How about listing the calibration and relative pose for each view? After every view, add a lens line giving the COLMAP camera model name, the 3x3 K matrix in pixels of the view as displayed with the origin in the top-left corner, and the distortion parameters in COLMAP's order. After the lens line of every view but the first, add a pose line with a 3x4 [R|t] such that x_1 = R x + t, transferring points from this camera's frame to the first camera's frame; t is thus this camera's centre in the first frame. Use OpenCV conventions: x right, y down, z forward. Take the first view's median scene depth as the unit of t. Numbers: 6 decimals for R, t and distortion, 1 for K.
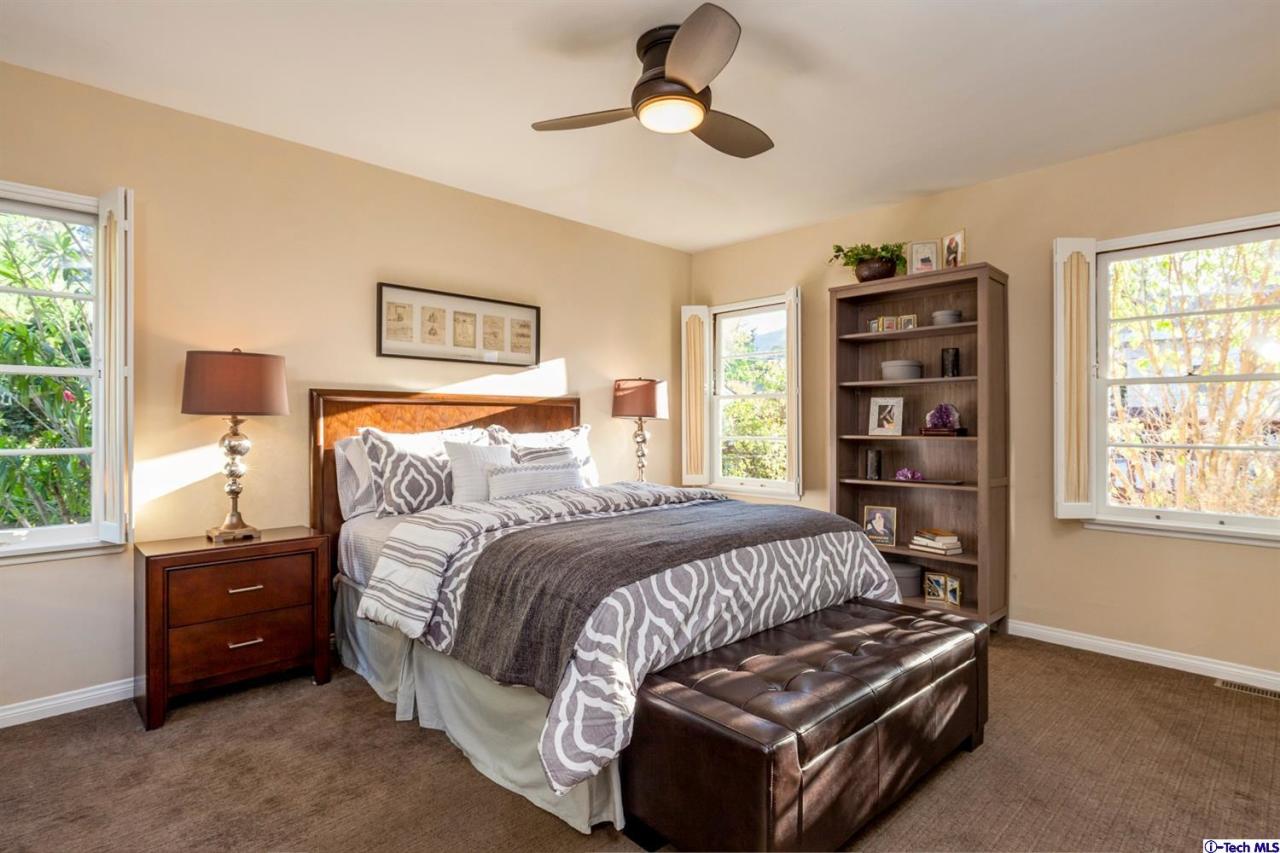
lens RADIAL K [[660.8, 0, 643.4], [0, 660.8, 426.1], [0, 0, 1]] dist [0.003746, 0.000436]
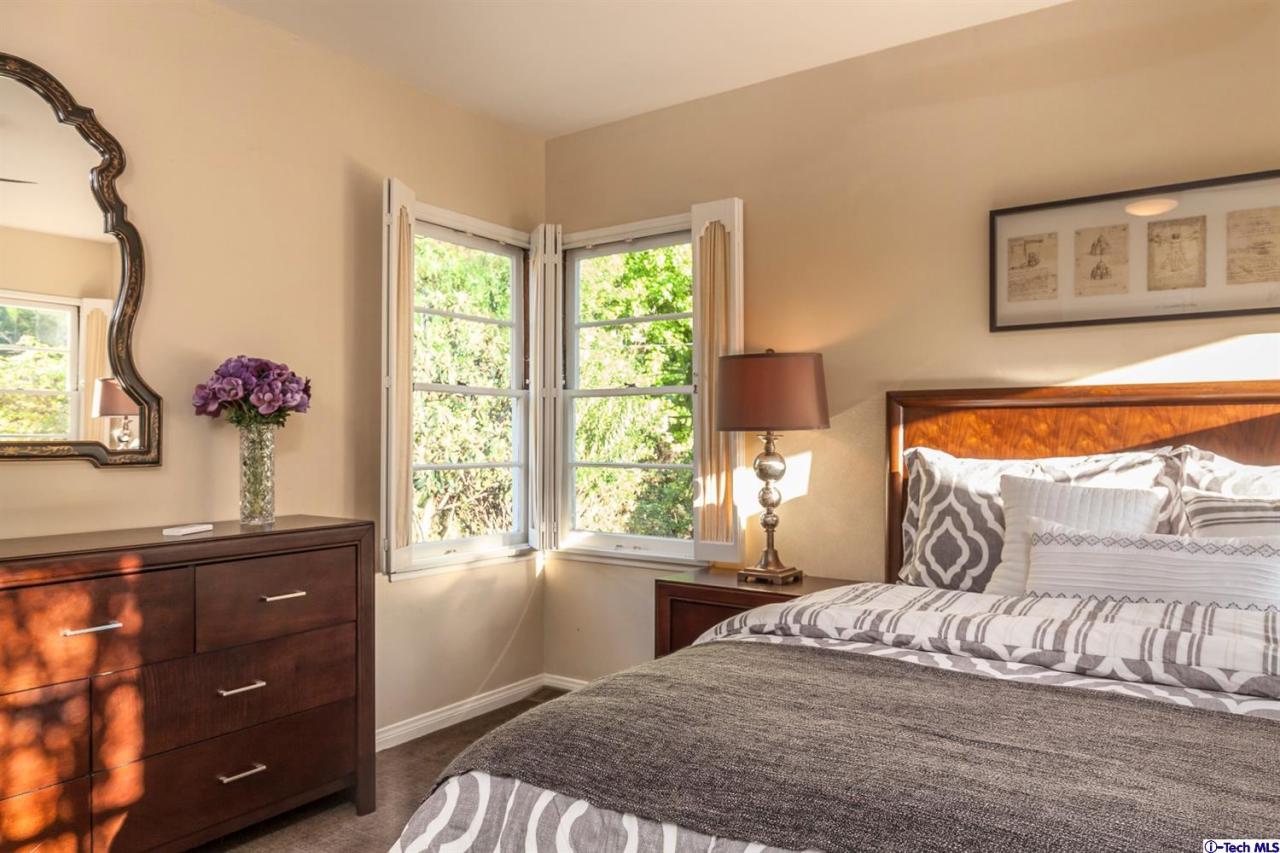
lens RADIAL K [[873.0, 0, 640.6], [0, 873.0, 428.2], [0, 0, 1]] dist [-0.009798, 0.000222]
pose [[0.164557, -0.004263, -0.986358, 0.346525], [0.000681, 0.999991, -0.004209, -0.012133], [0.986367, 0.000021, 0.164558, 0.542537]]
